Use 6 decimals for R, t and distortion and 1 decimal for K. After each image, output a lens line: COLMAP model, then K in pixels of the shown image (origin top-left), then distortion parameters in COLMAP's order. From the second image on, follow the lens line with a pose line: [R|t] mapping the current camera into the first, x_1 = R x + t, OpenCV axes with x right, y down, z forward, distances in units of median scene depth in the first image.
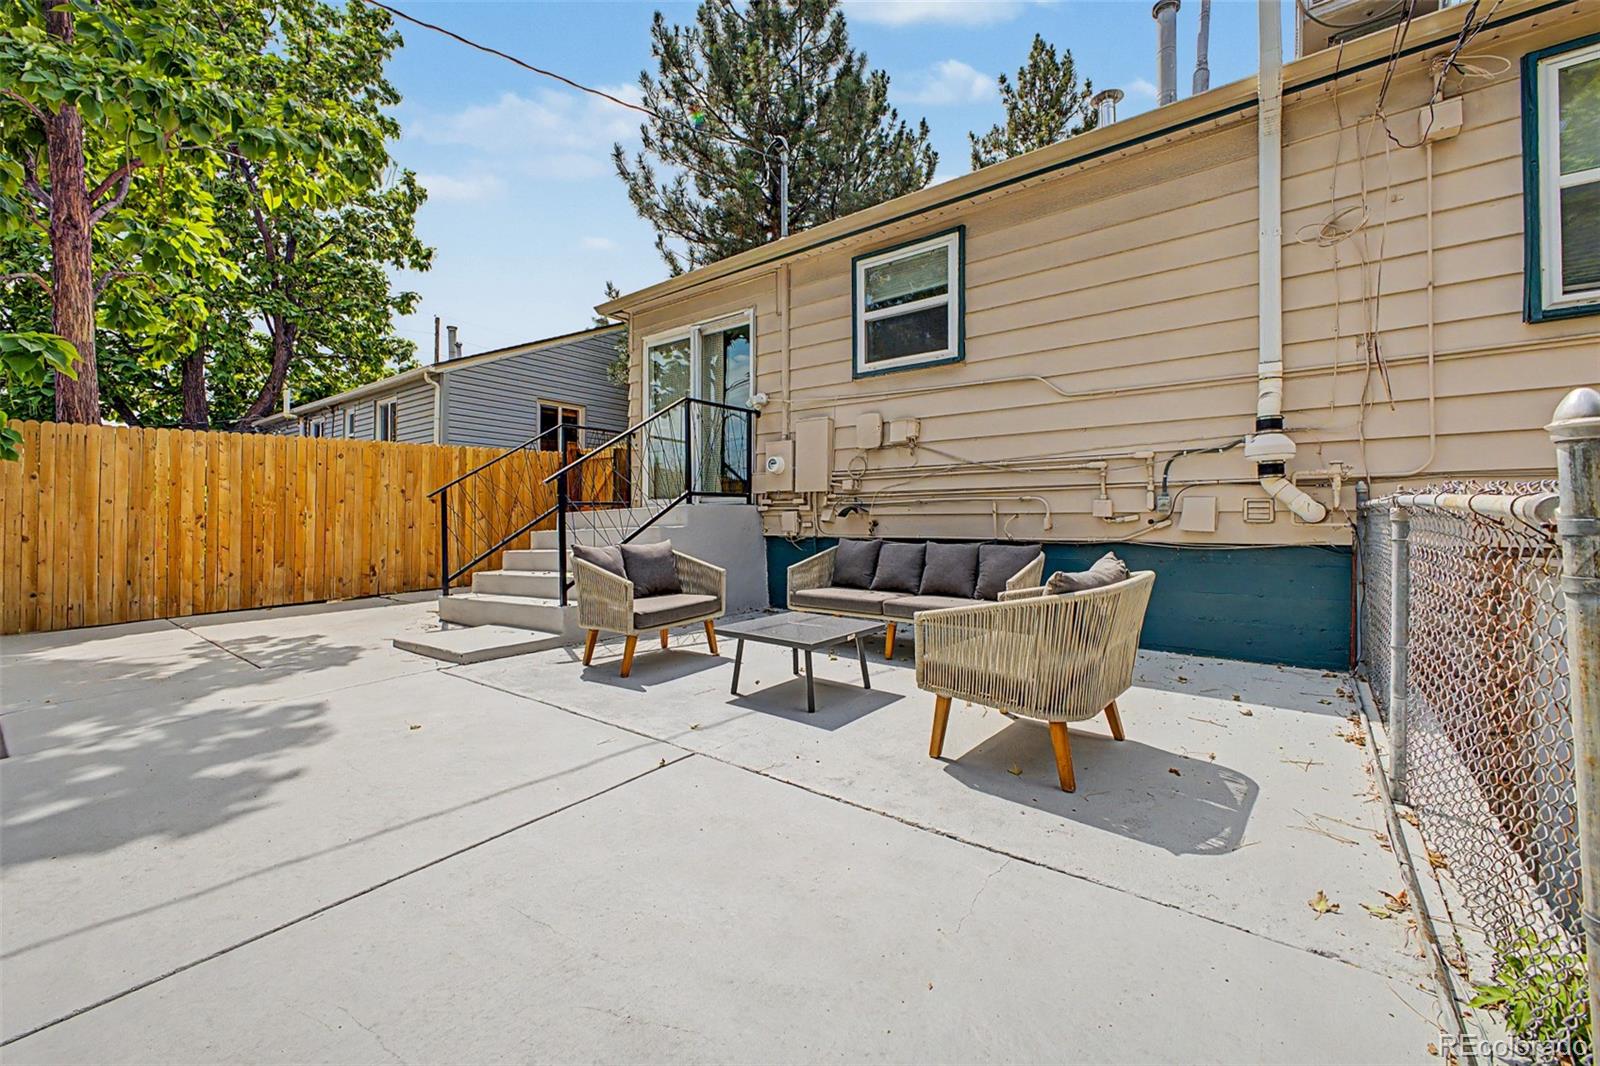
lens RADIAL K [[643.0, 0, 784.9], [0, 643.0, 517.9], [0, 0, 1]] dist [0.006650, -0.001773]
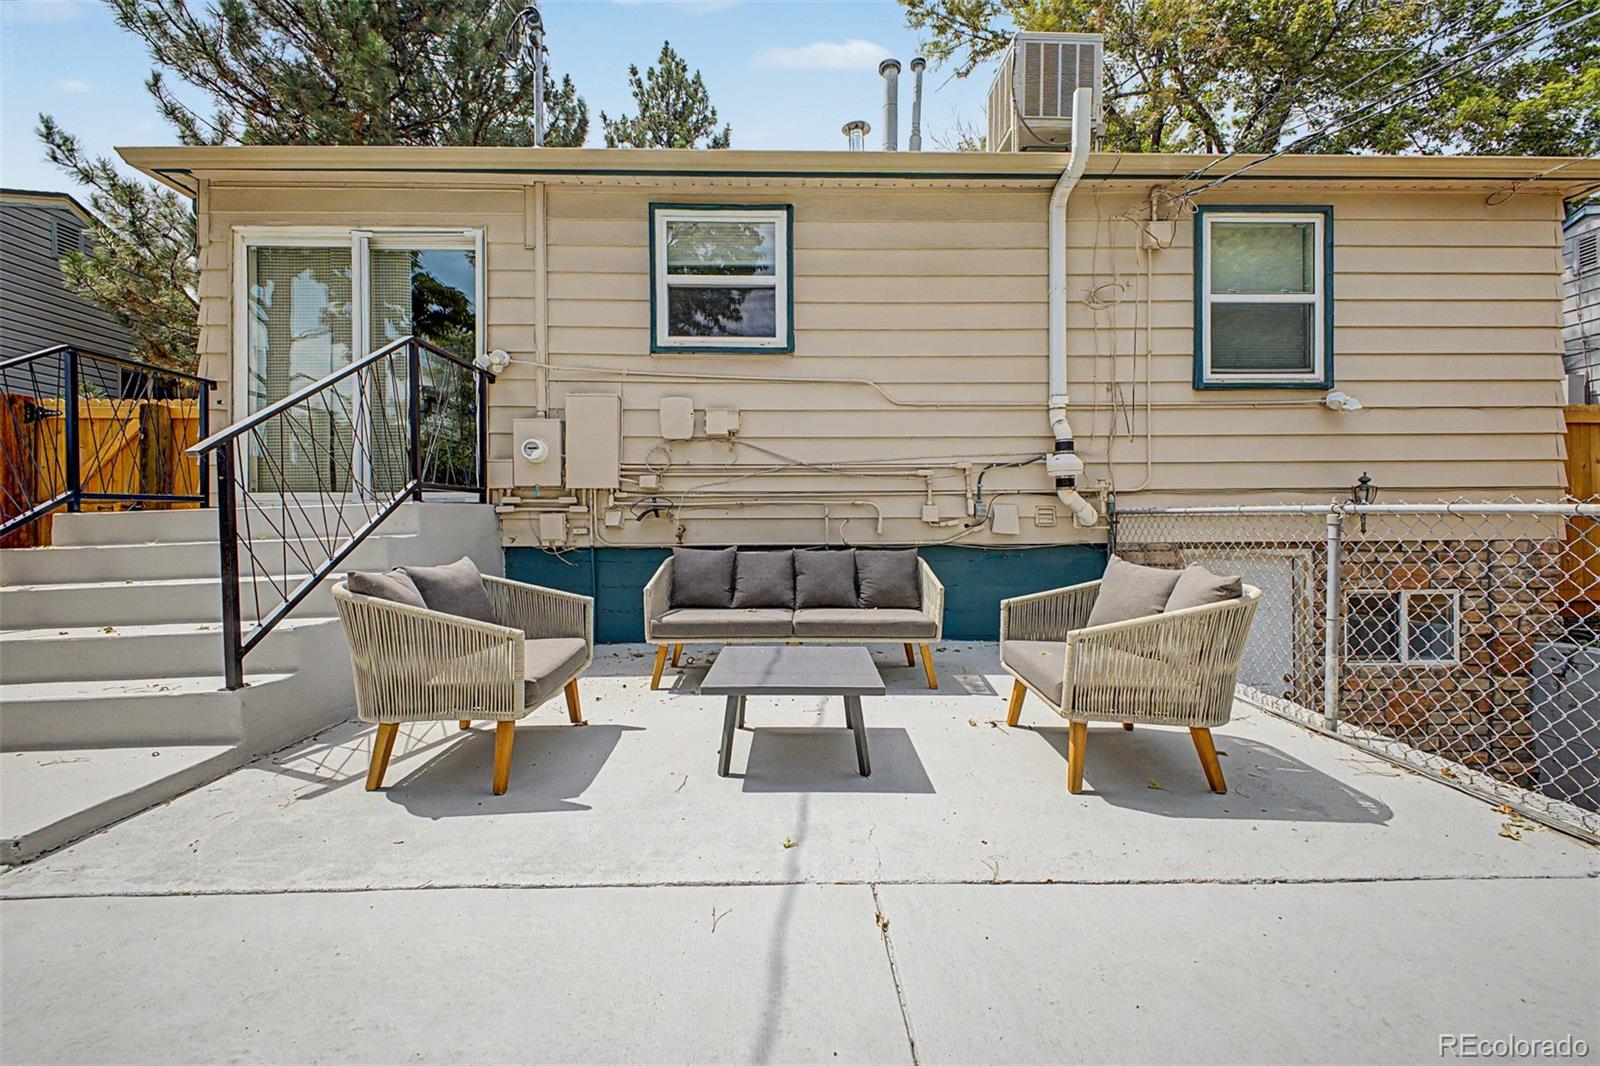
lens RADIAL K [[643.0, 0, 799.4], [0, 643.0, 532.5], [0, 0, 1]] dist [0.006650, -0.001773]
pose [[0.769730, -0.008283, 0.638316, -0.305075], [-0.000608, 0.999906, 0.013708, 0.001651], [-0.638370, -0.010940, 0.769652, 0.278529]]
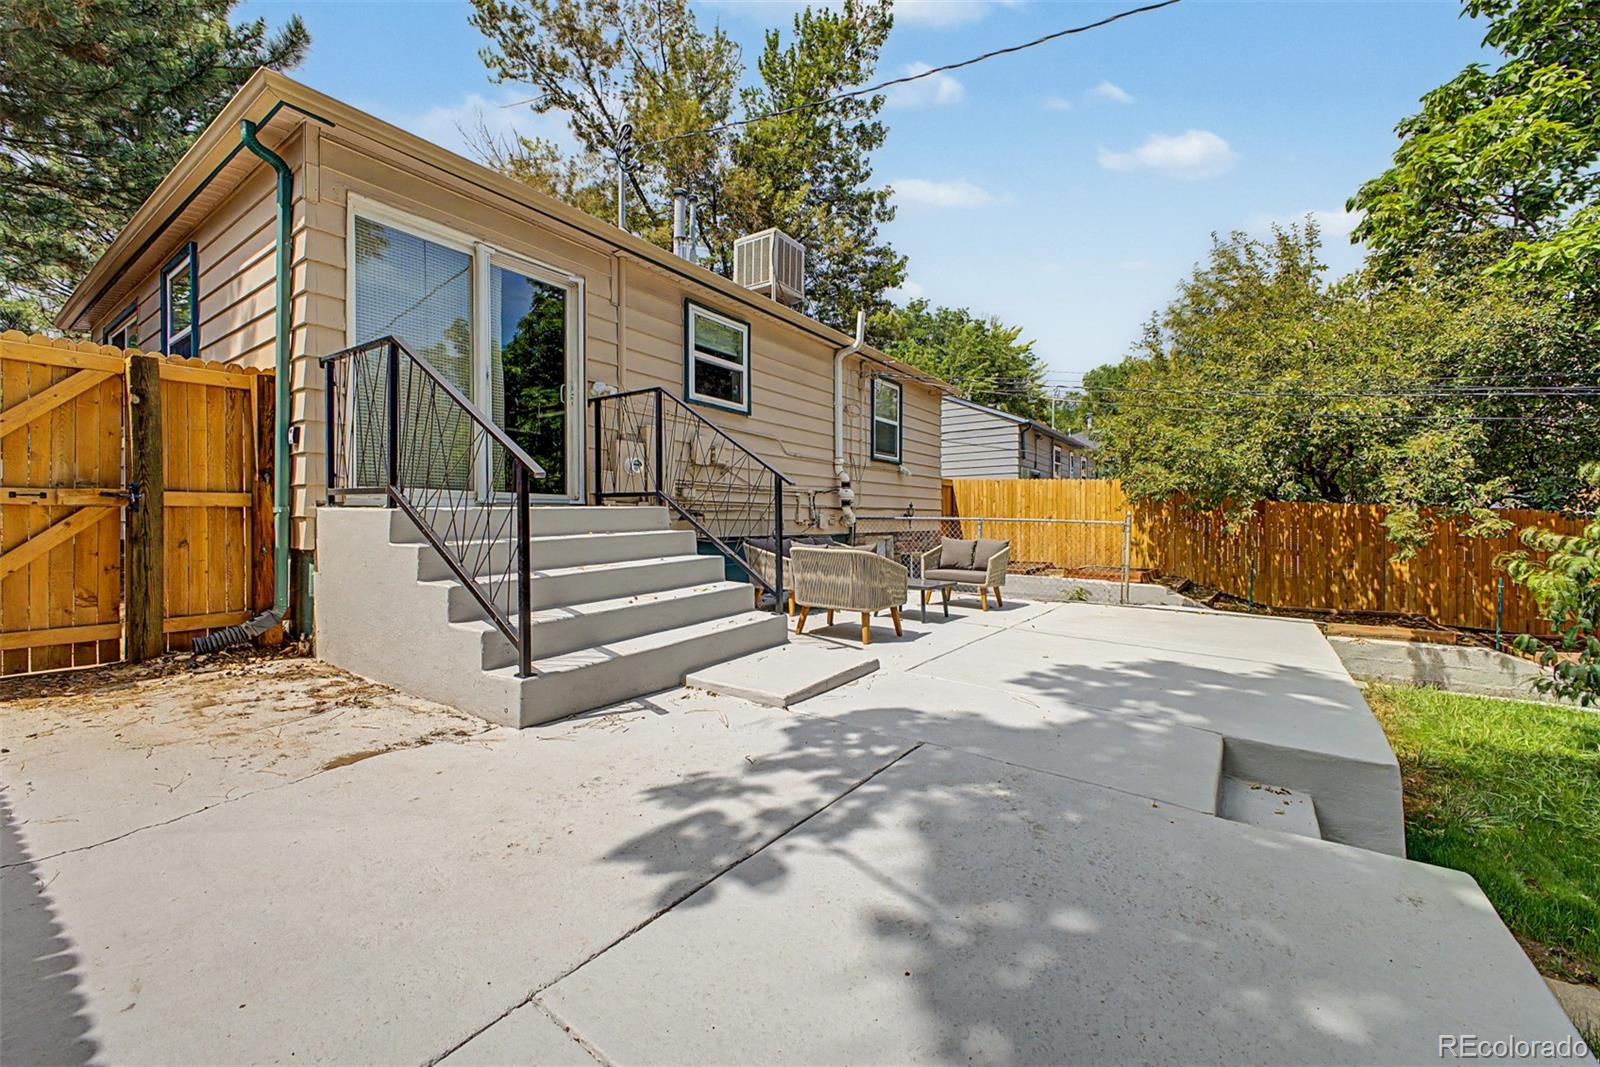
lens RADIAL K [[643.0, 0, 795.0], [0, 643.0, 535.4], [0, 0, 1]] dist [0.006650, -0.001773]
pose [[-0.049568, -0.019621, 0.998578, -1.208236], [-0.014980, 0.999709, 0.018900, 0.001895], [-0.998658, -0.014022, -0.049847, 0.961101]]
